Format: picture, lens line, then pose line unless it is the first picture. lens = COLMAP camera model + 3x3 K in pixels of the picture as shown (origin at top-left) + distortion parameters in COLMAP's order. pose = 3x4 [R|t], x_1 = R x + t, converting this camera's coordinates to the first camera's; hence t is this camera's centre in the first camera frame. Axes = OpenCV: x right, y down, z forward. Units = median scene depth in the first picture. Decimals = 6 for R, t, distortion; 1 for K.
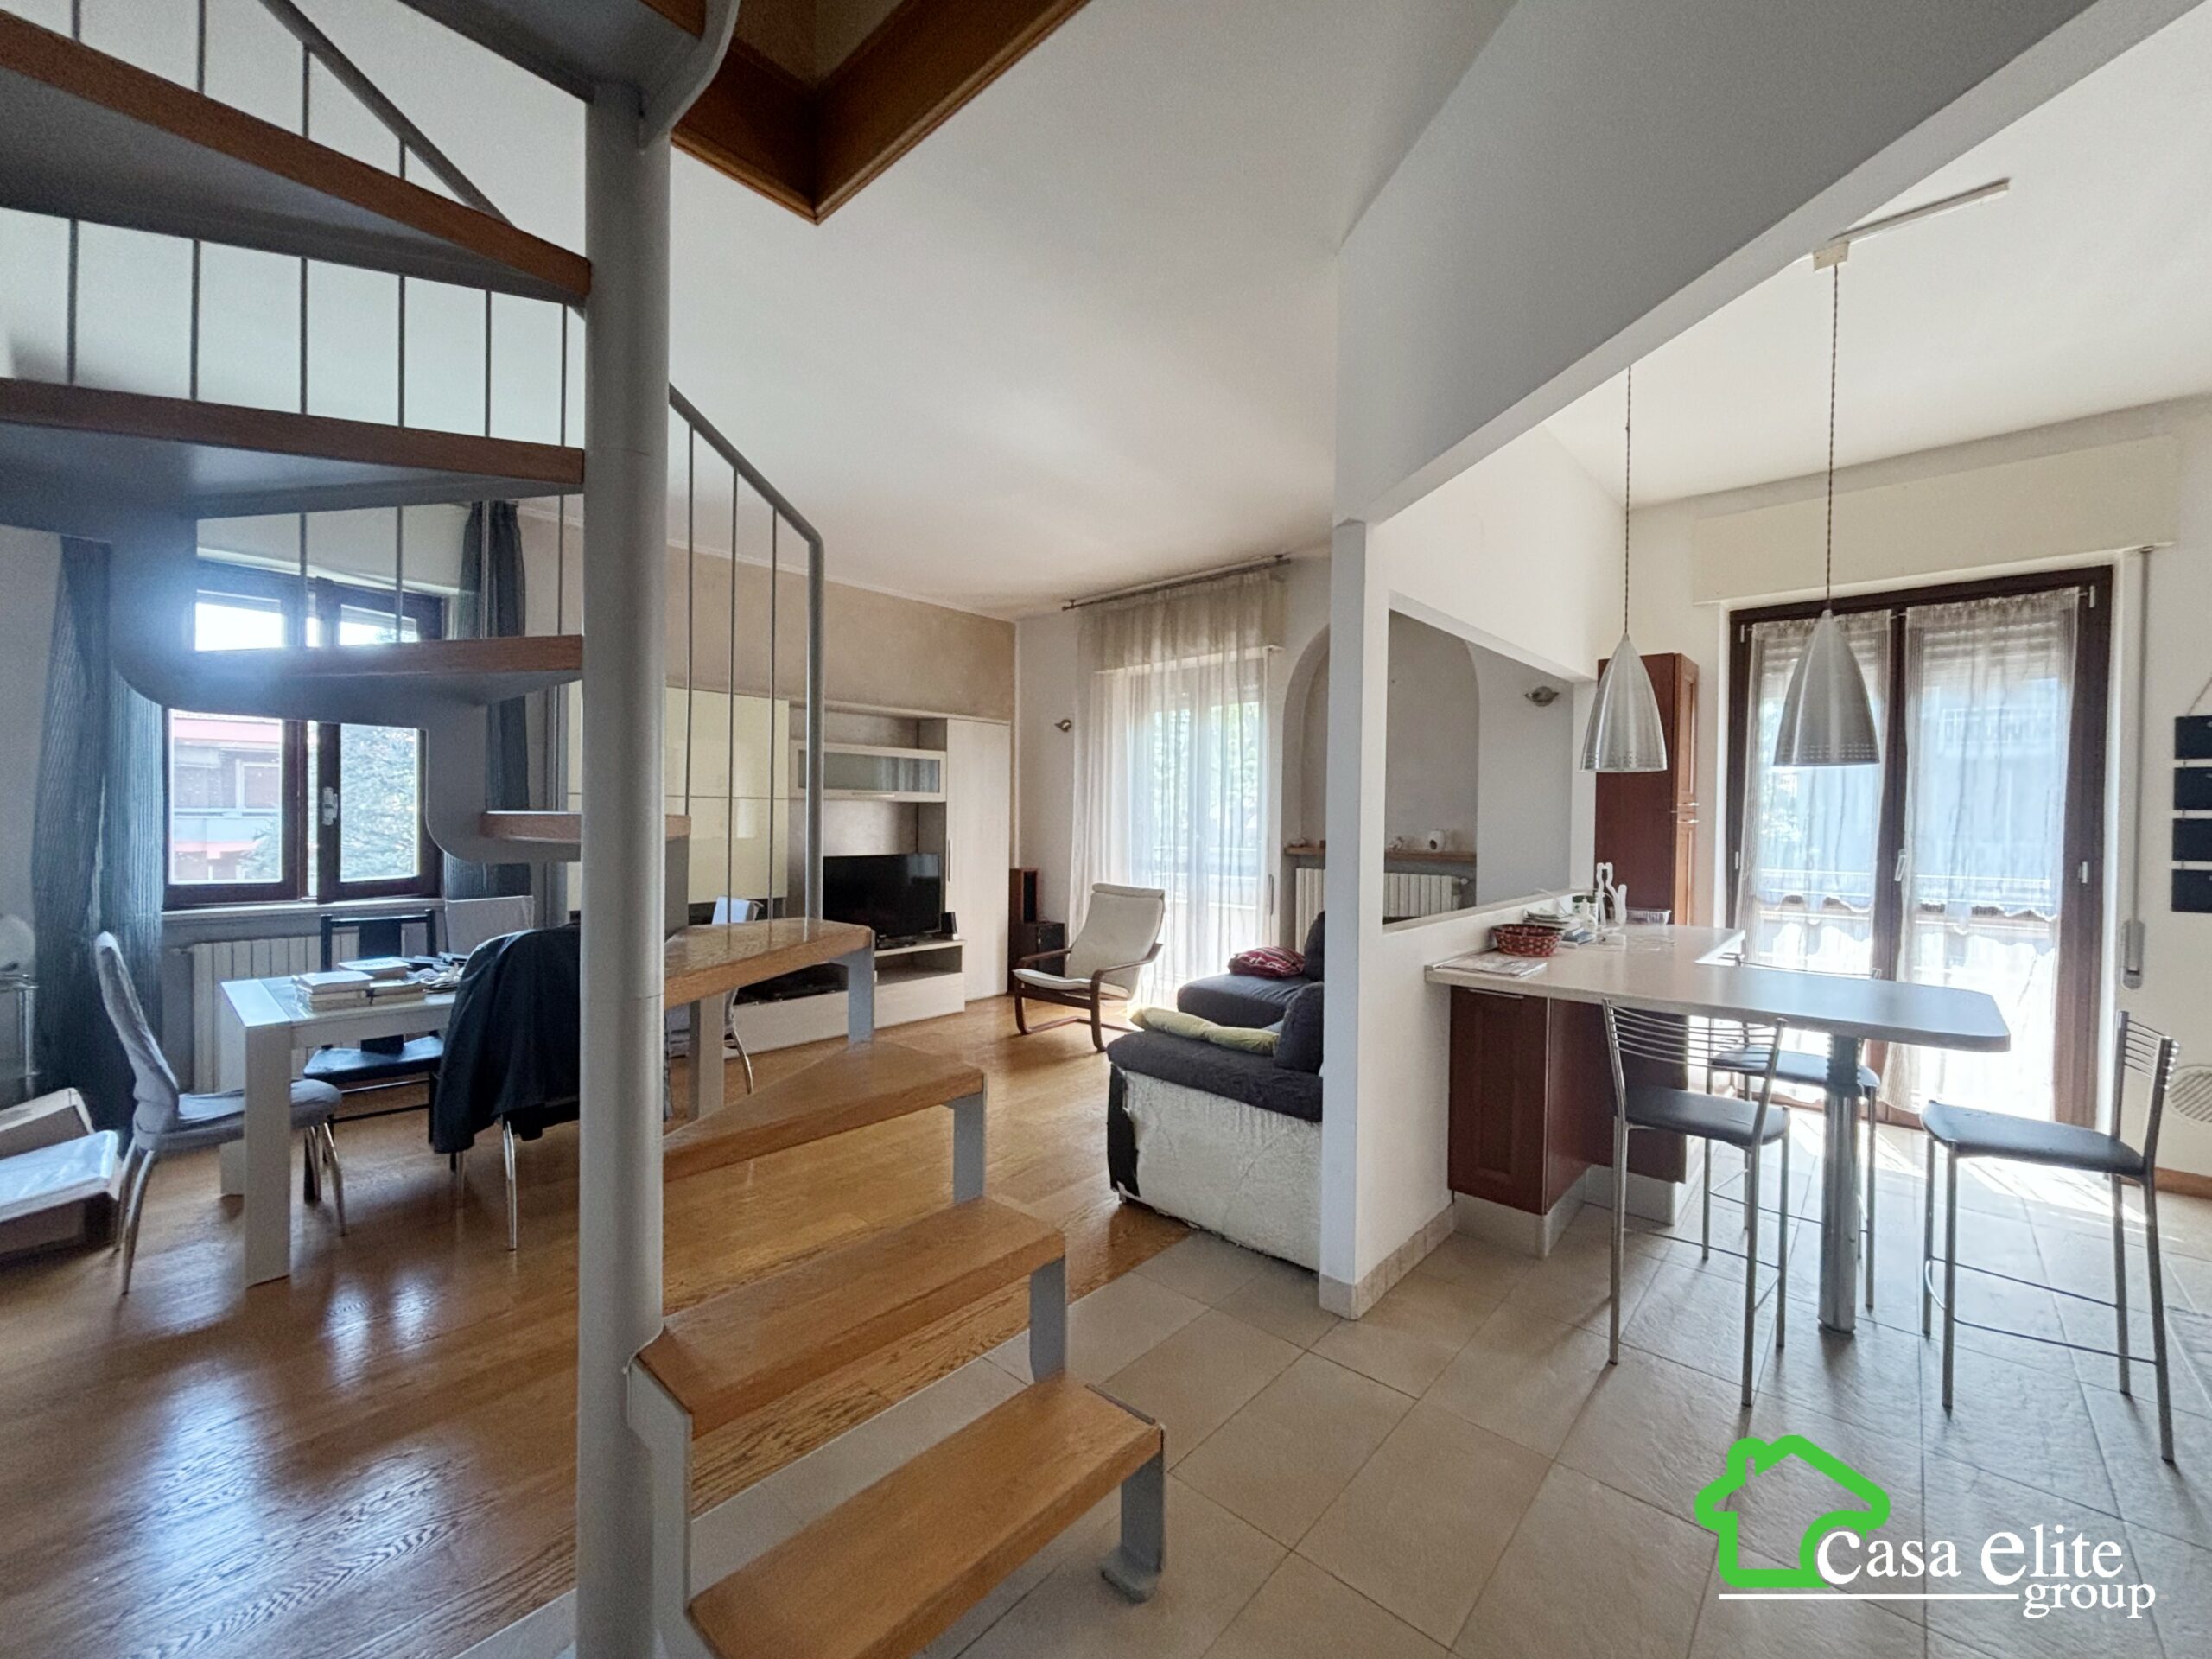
lens RADIAL K [[895.7, 0, 1106.0], [0, 895.7, 829.5], [0, 0, 1]] dist [0.002006, -0.000659]
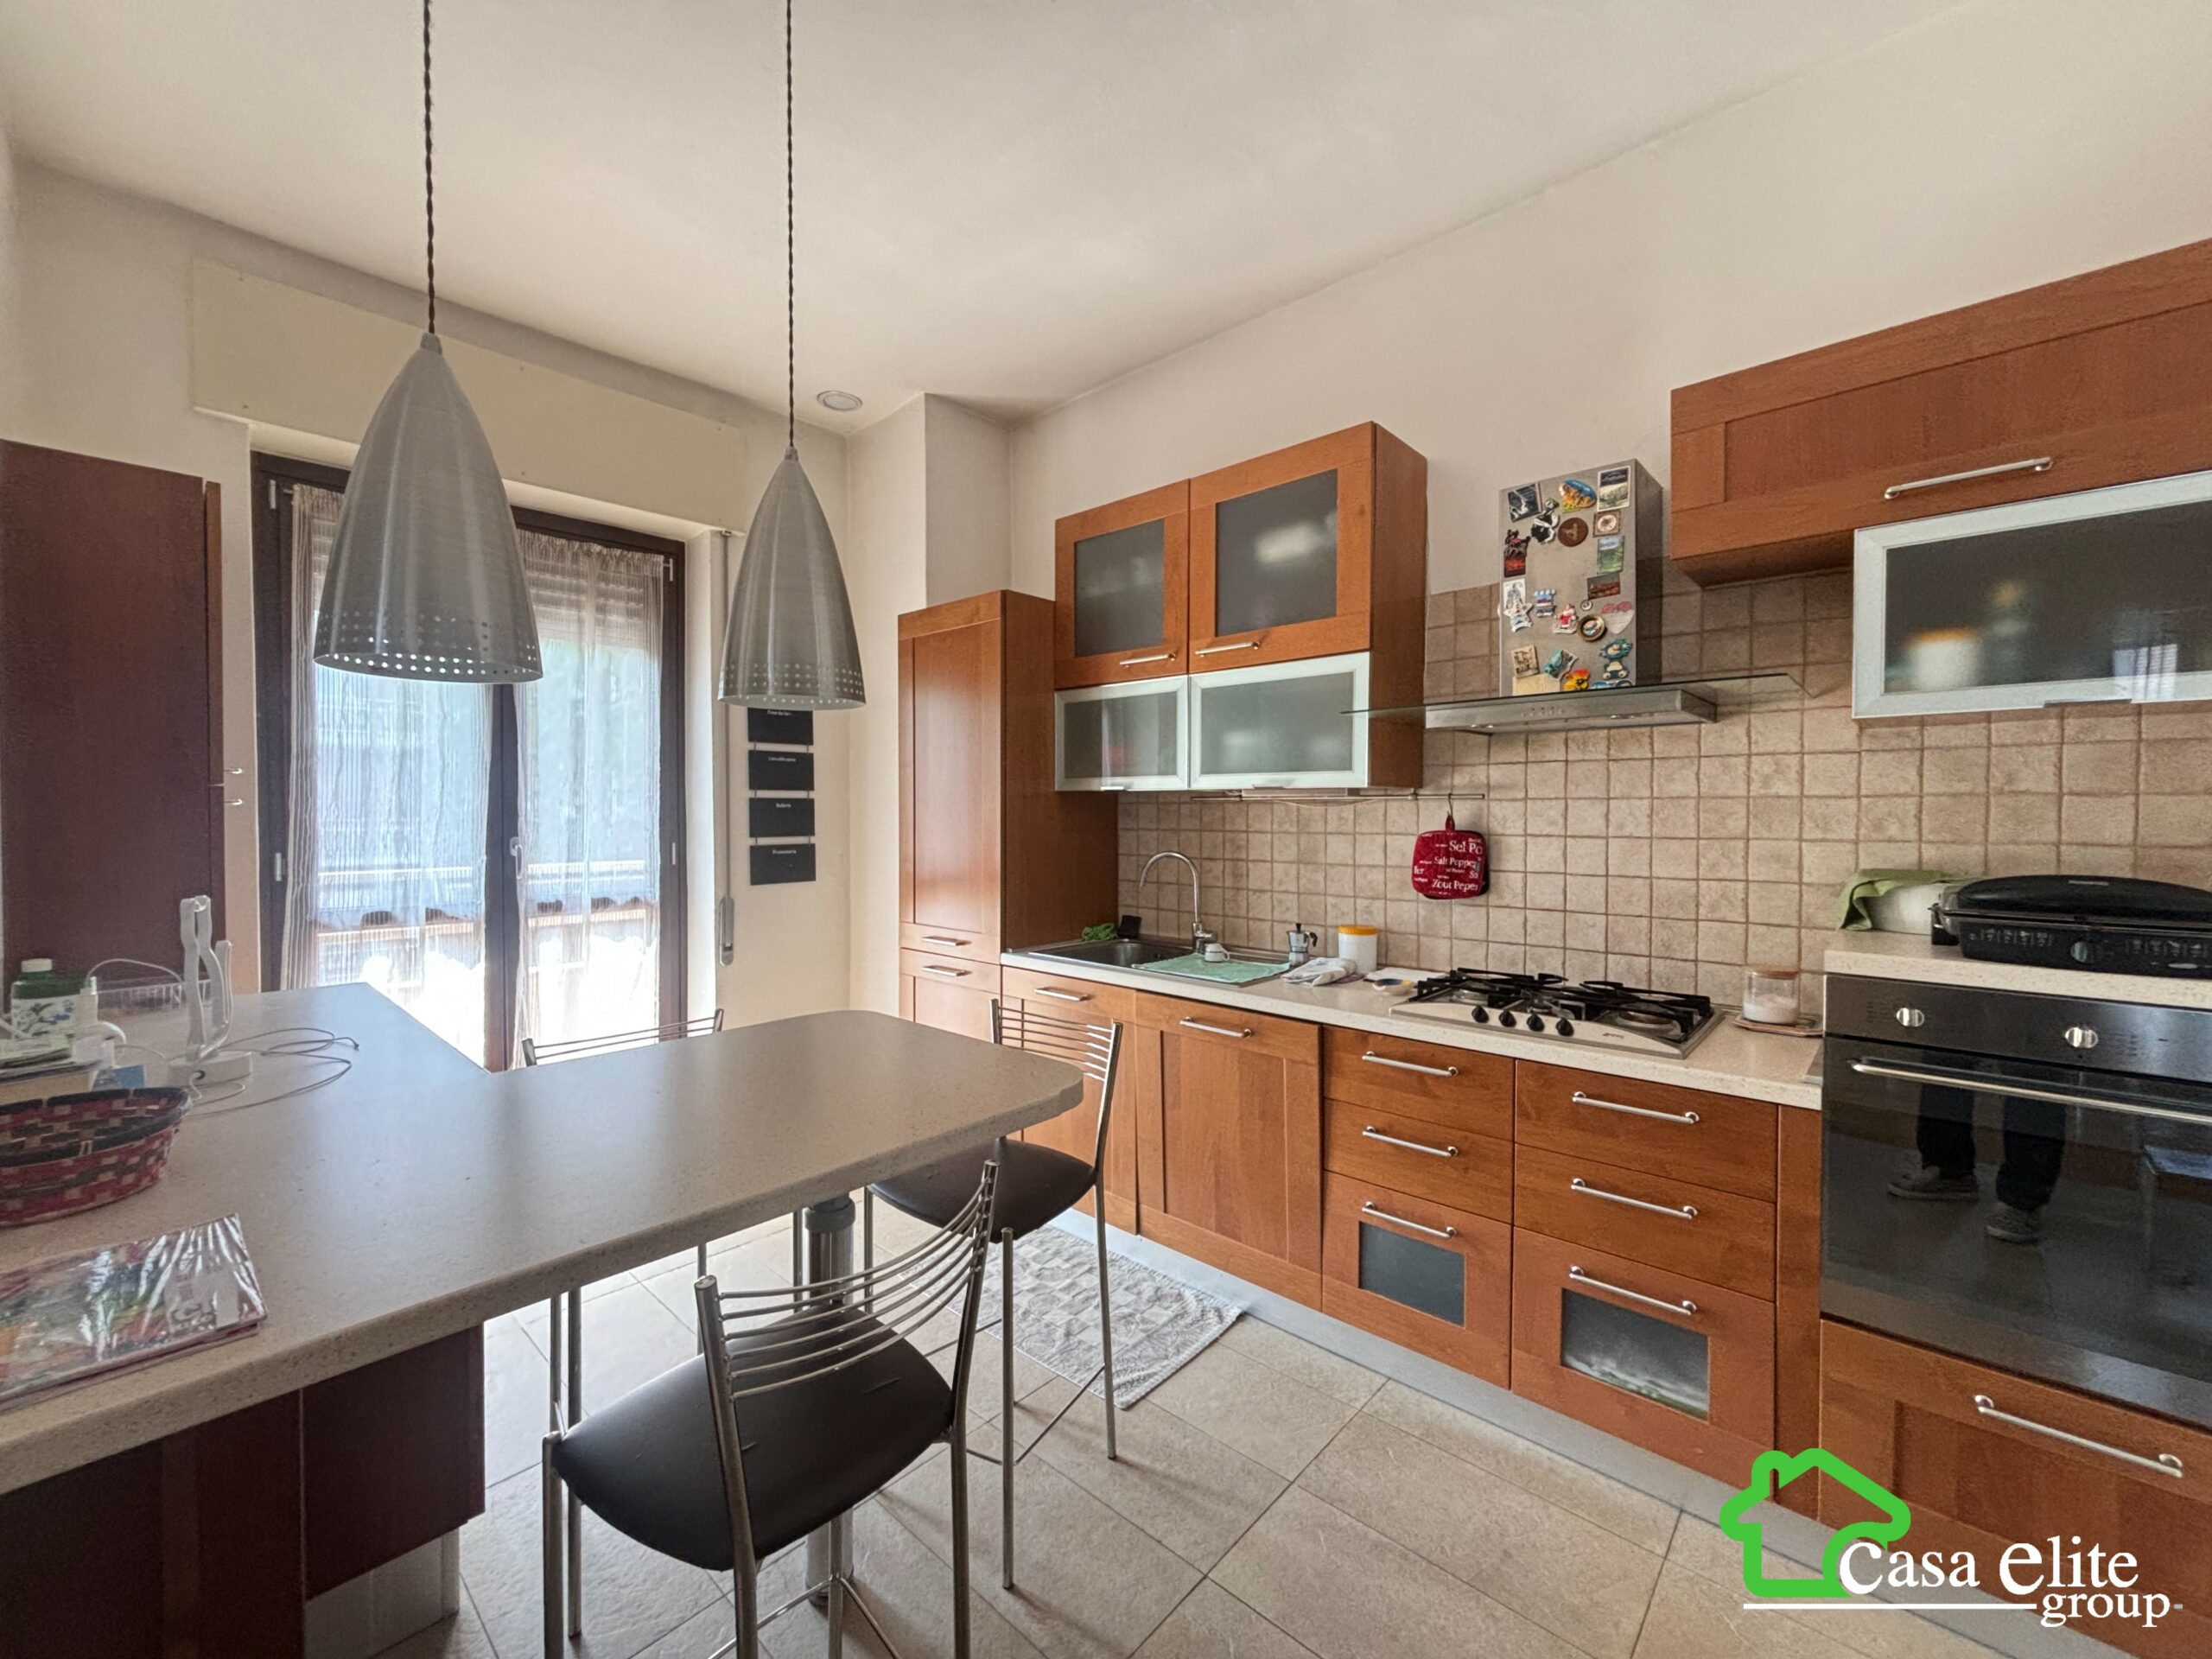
lens RADIAL K [[883.1, 0, 1106.0], [0, 883.1, 829.5], [0, 0, 1]] dist [-0.000191, -0.004047]
pose [[0.019979, -0.031019, 0.999319, 0.128423], [0.015921, 0.999402, 0.030703, 0.000609], [-0.999674, 0.015297, 0.020461, 0.502486]]
